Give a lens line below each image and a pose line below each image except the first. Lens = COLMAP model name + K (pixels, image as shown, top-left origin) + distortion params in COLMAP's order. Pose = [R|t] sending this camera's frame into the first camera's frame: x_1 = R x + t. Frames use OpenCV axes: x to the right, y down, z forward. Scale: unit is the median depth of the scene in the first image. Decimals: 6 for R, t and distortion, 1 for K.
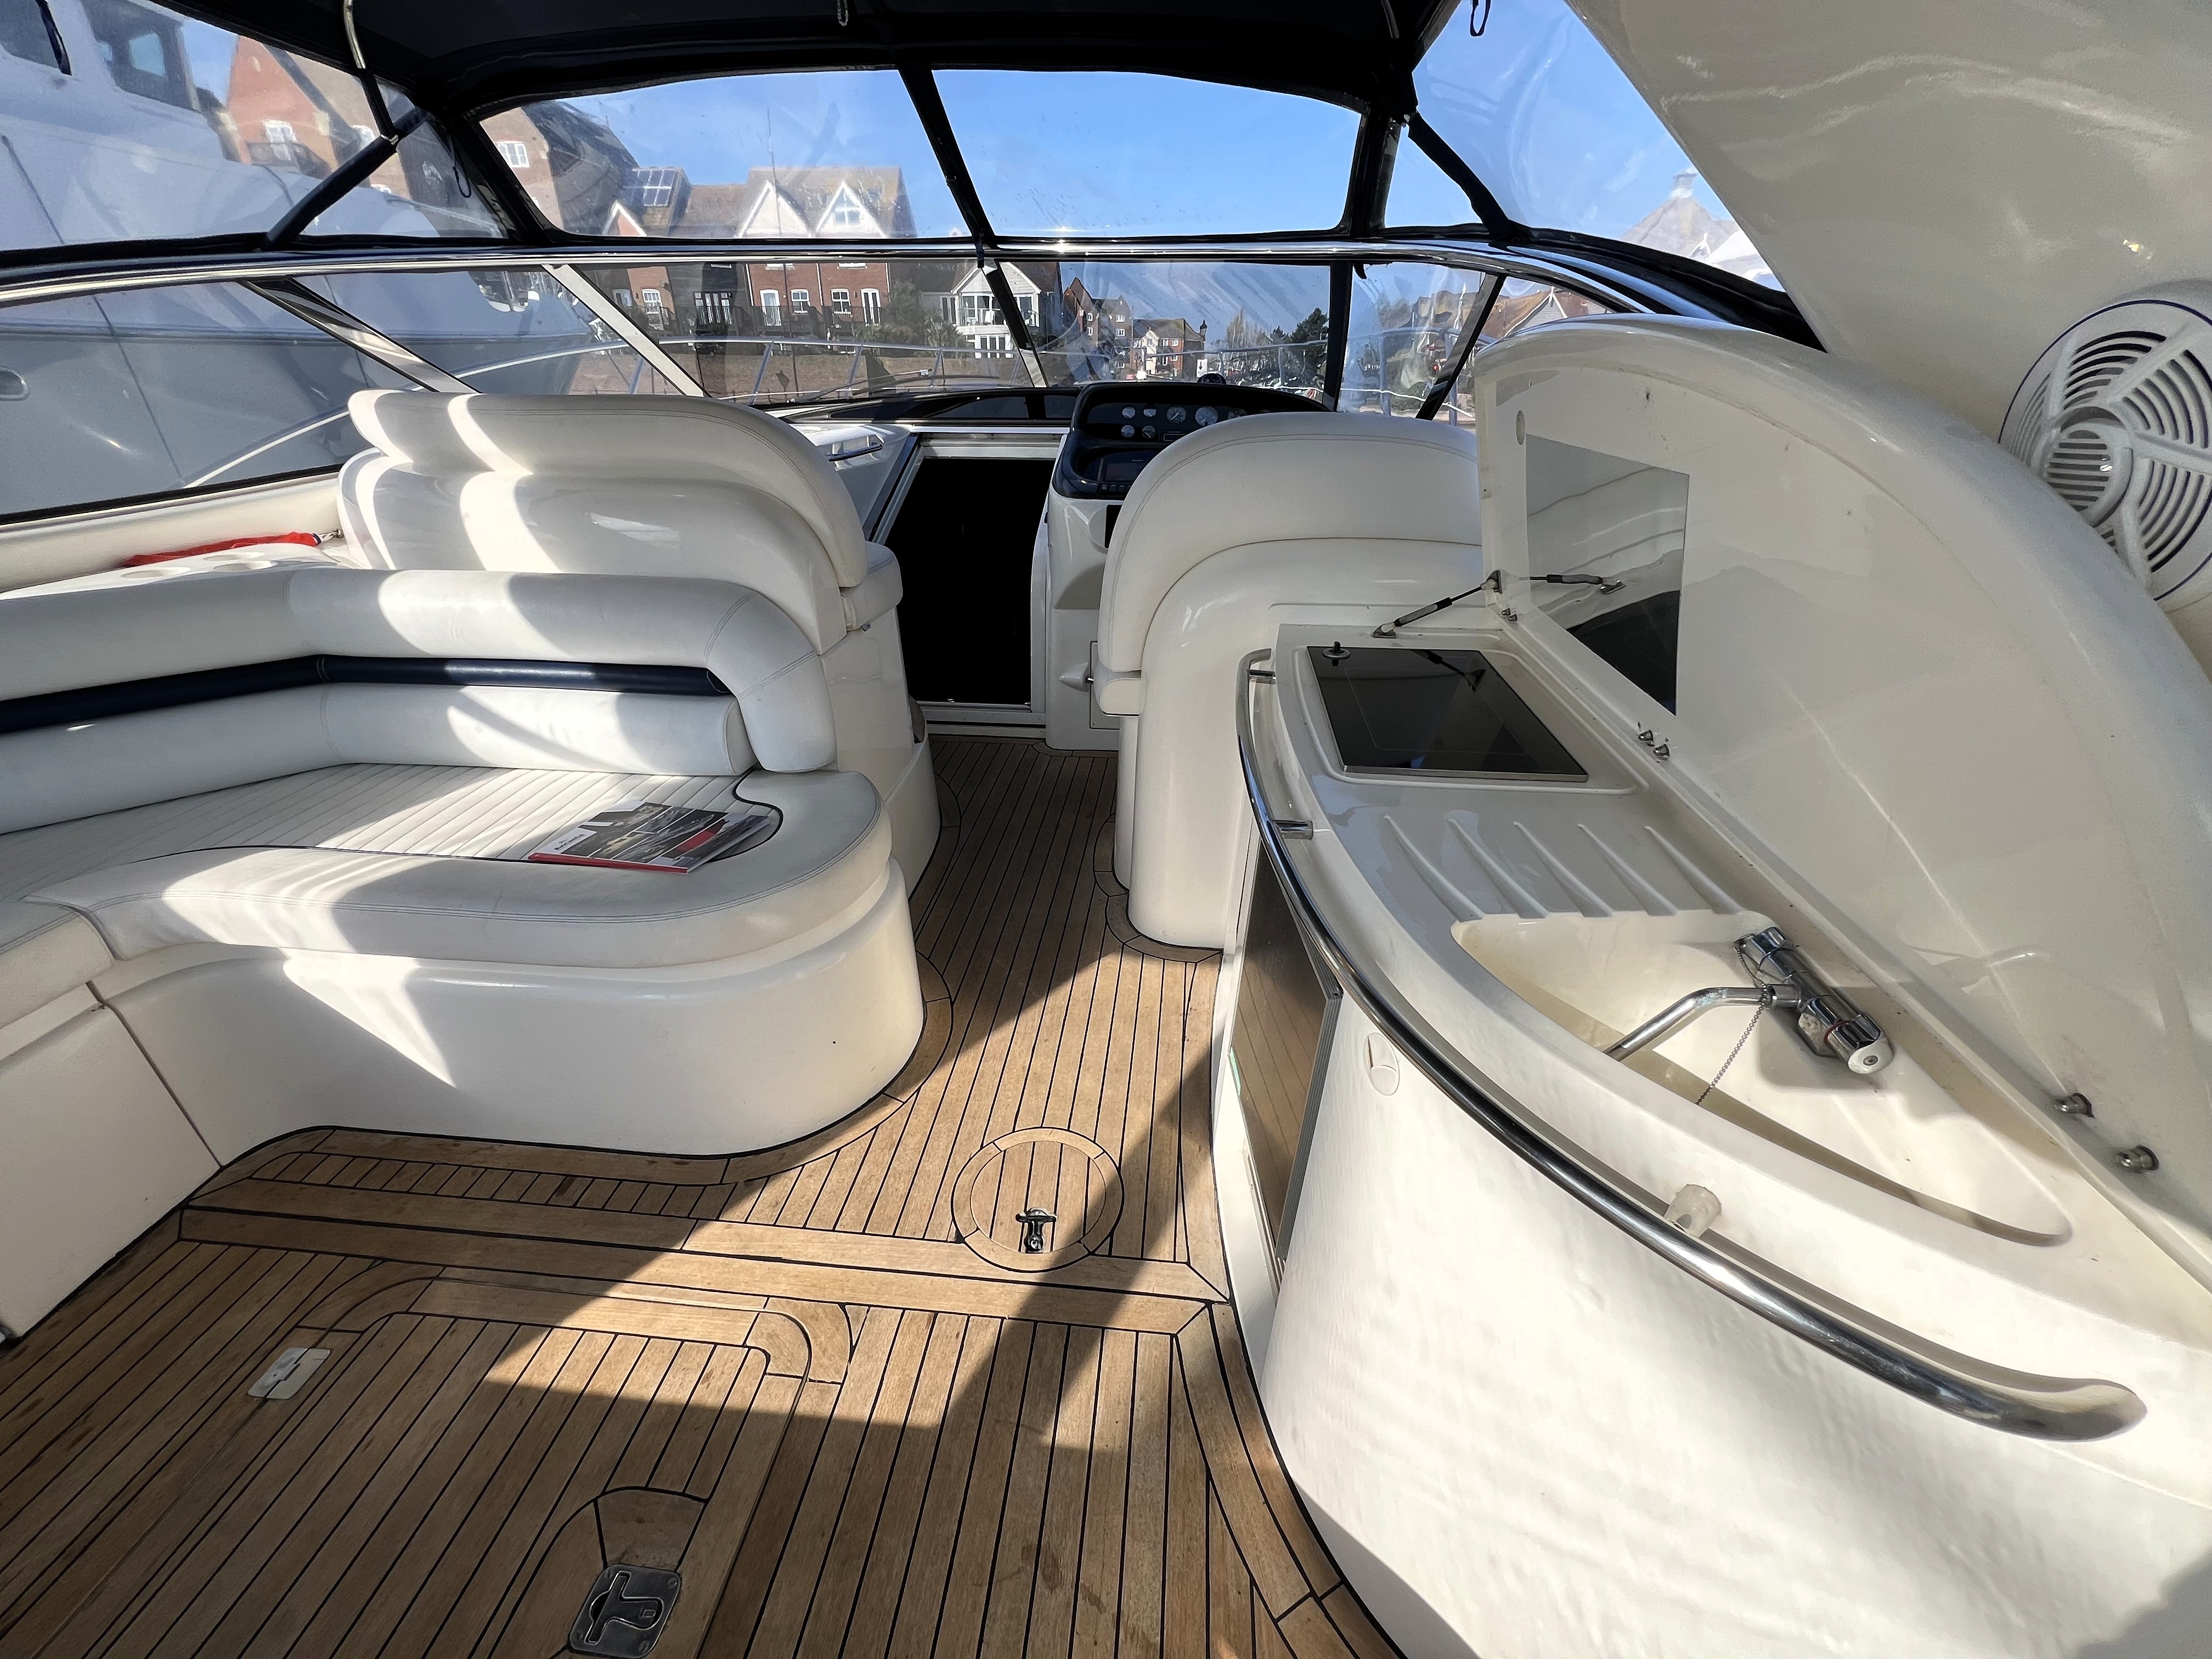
lens RADIAL K [[885.4, 0, 1104.8], [0, 885.4, 842.2], [0, 0, 1]] dist [0.002042, 0.000412]
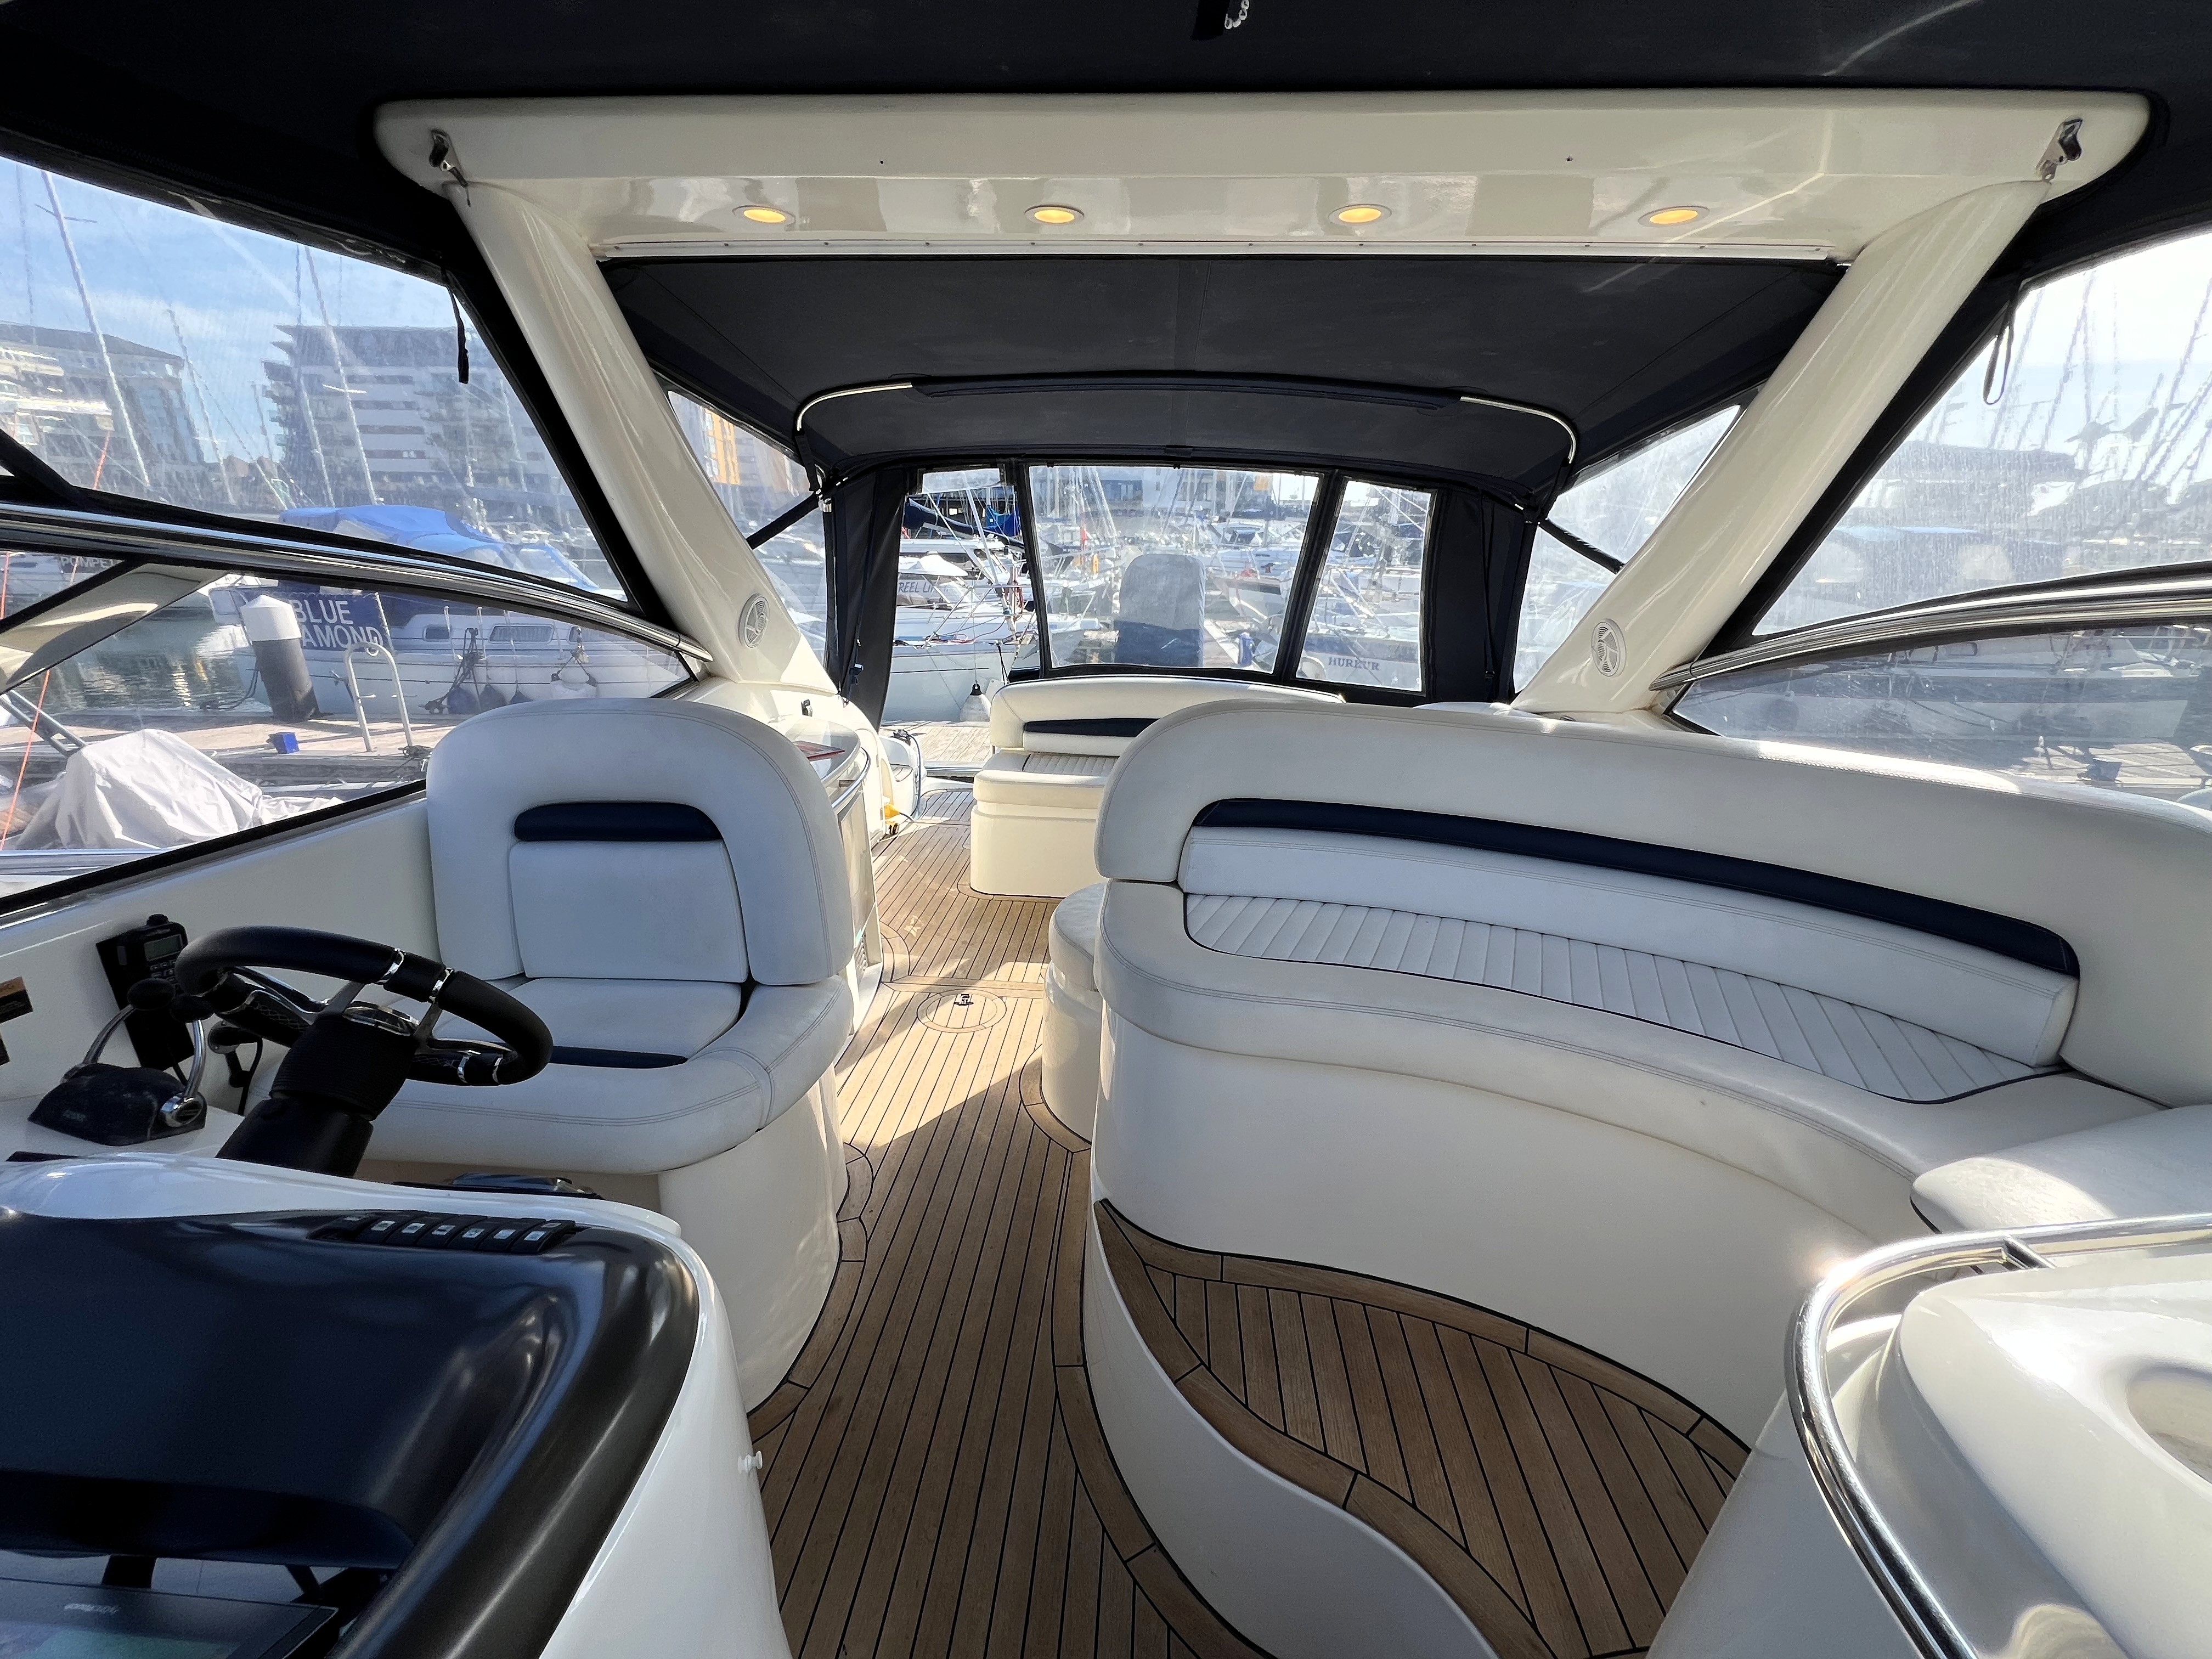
lens RADIAL K [[884.4, 0, 1098.5], [0, 884.4, 838.3], [0, 0, 1]] dist [0.001513, 0.001277]
pose [[-0.999252, -0.010867, -0.037123, -0.270420], [-0.034582, 0.680917, 0.731543, -1.161759], [0.017328, 0.732280, -0.680784, 1.855926]]
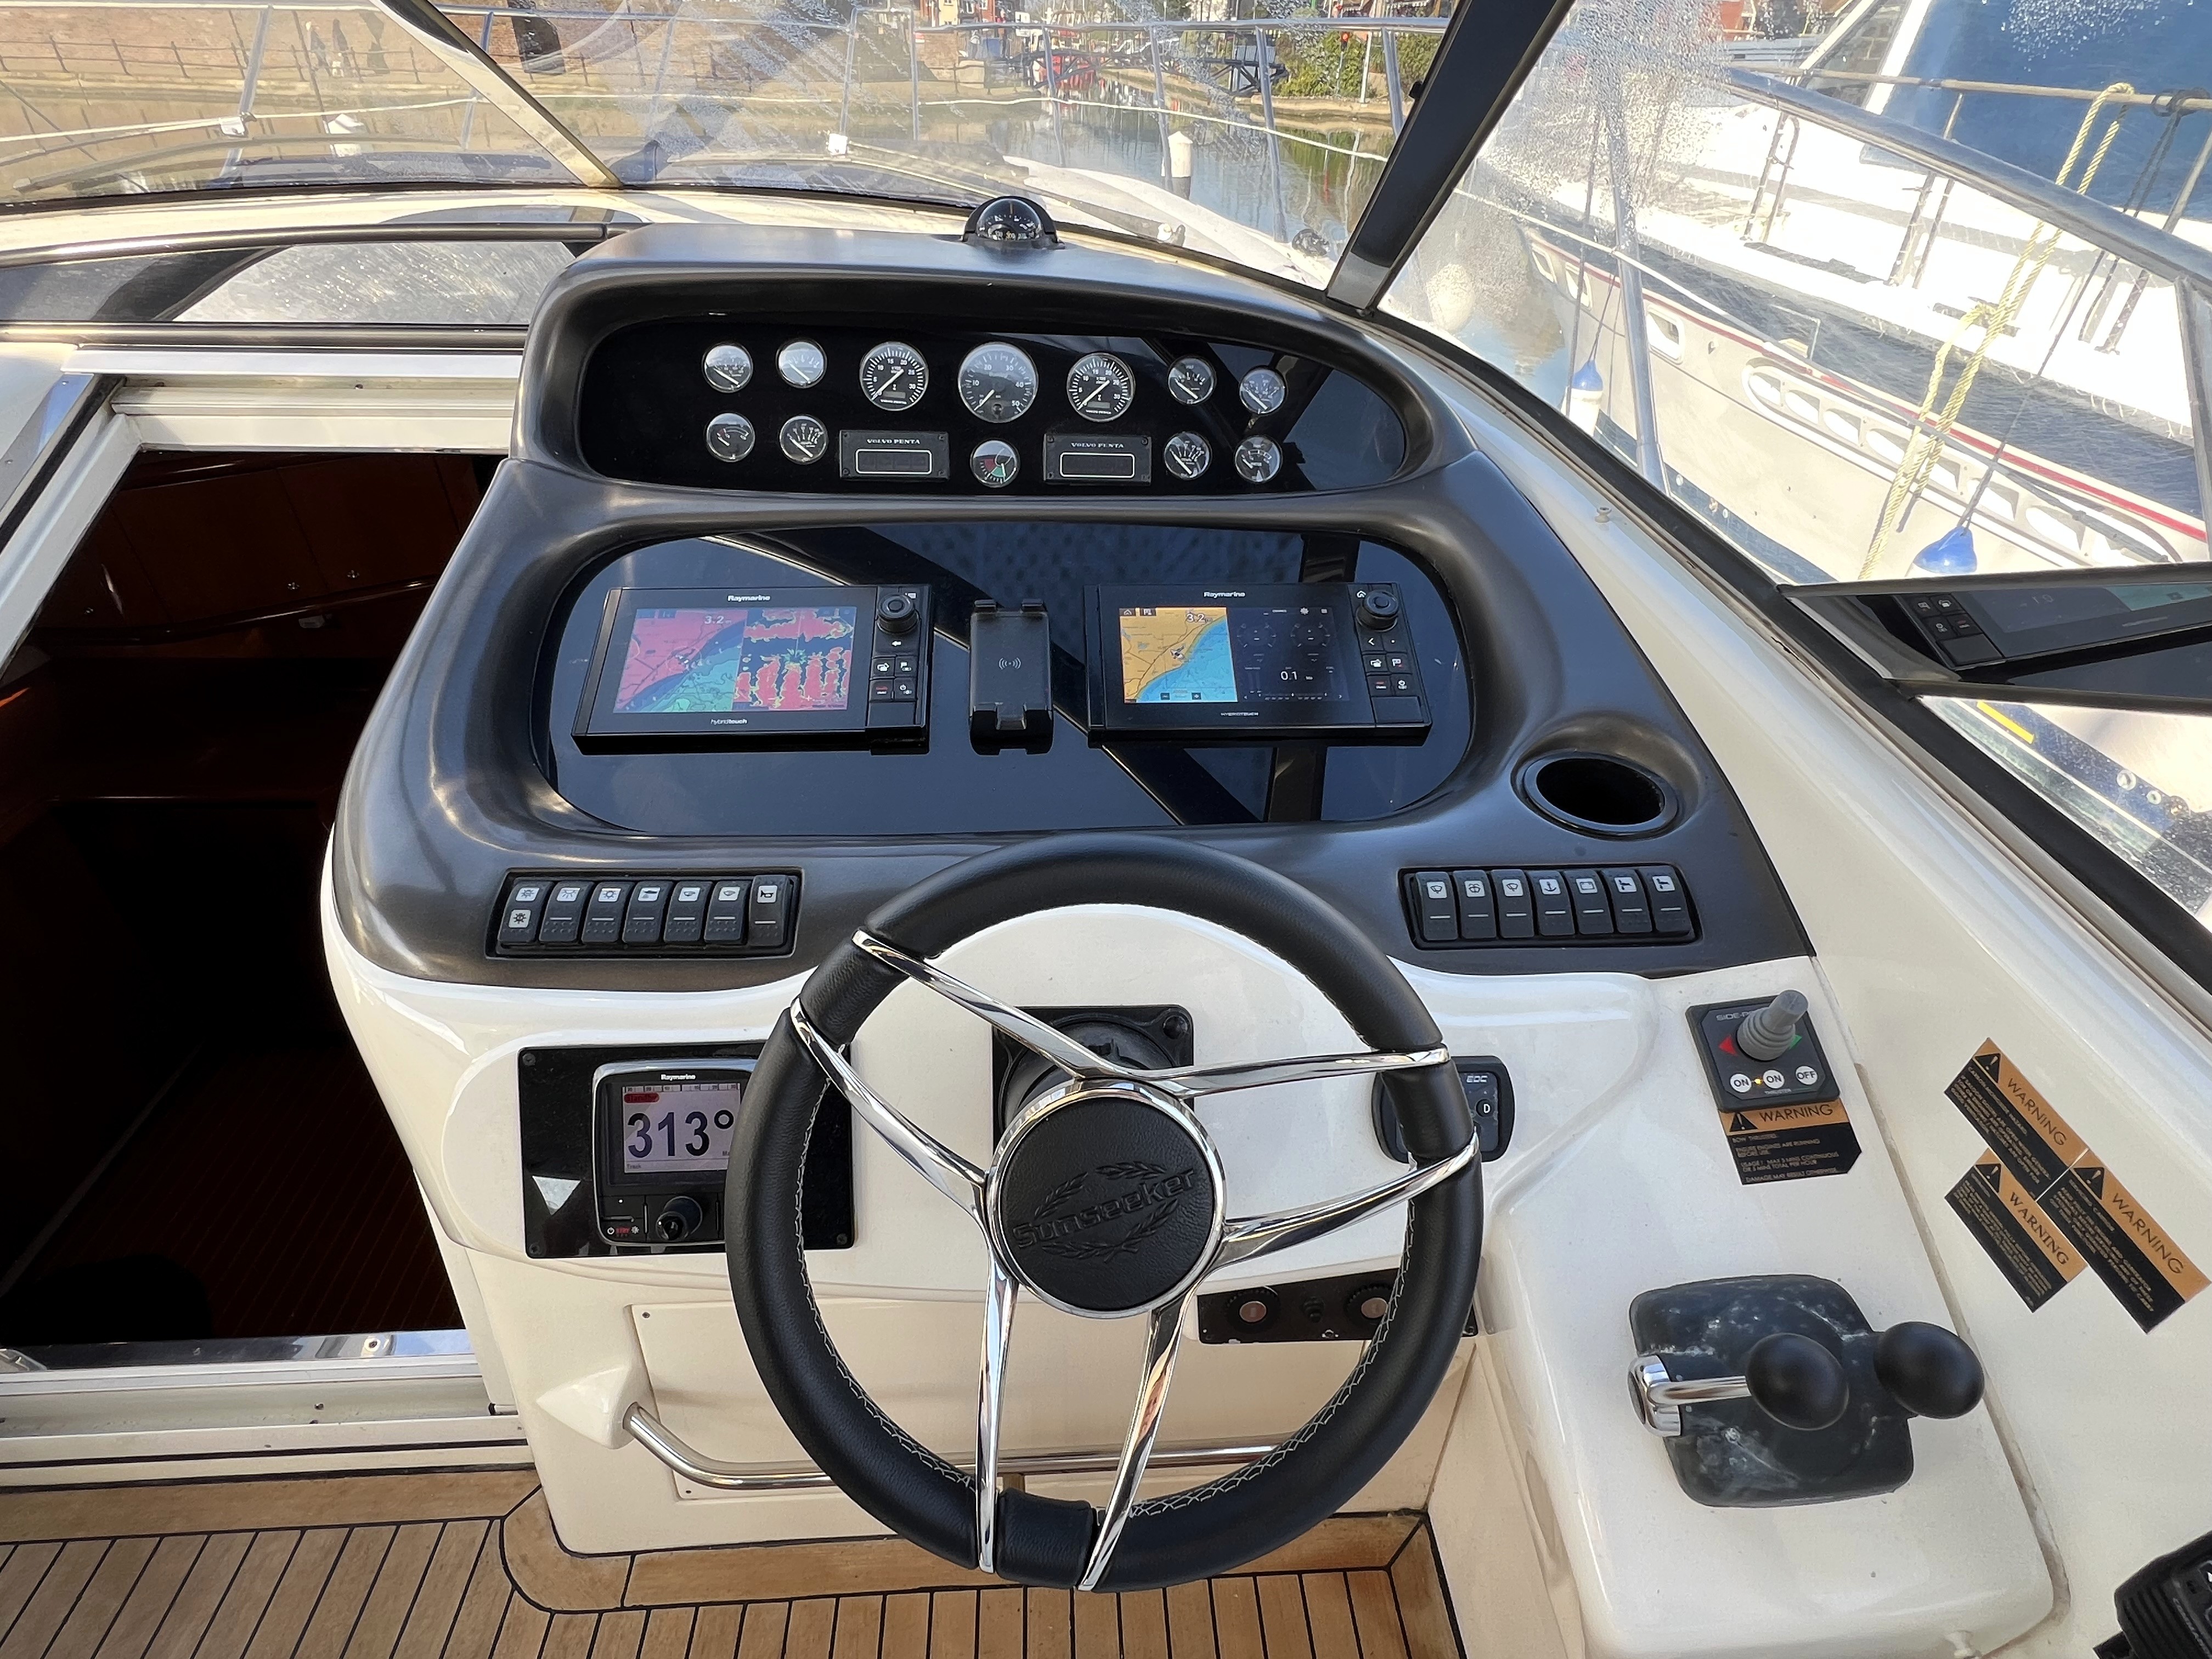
lens RADIAL K [[1133.2, 0, 1106.0], [0, 1133.2, 829.5], [0, 0, 1]] dist [0.008440, 0.000060]
pose [[0.987811, -0.078892, 0.134183, 0.174663], [0.061138, 0.989411, 0.131639, -0.756233], [-0.143147, -0.121831, 0.982174, 1.206262]]
